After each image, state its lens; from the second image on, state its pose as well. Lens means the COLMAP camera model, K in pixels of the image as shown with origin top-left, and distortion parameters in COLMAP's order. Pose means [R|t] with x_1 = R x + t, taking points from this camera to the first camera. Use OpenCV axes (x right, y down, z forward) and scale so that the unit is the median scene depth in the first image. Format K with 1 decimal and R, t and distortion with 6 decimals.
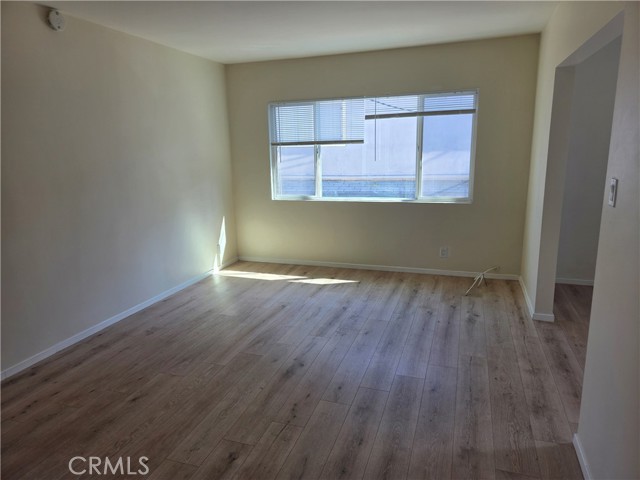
lens RADIAL K [[431.3, 0, 320.0], [0, 431.3, 240.0], [0, 0, 1]] dist [0.066111, -0.063959]
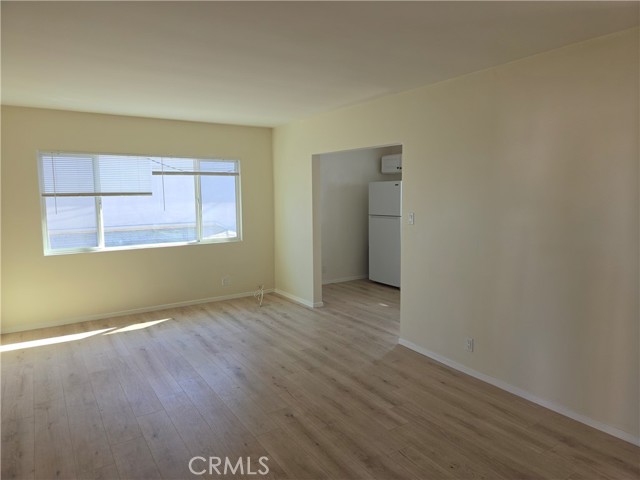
lens RADIAL K [[431.3, 0, 320.0], [0, 431.3, 240.0], [0, 0, 1]] dist [0.066111, -0.063959]
pose [[0.613189, -0.069807, 0.786846, -0.539938], [0.166676, 0.985095, -0.042496, 0.009597], [-0.772152, 0.157207, 0.615685, -0.007309]]
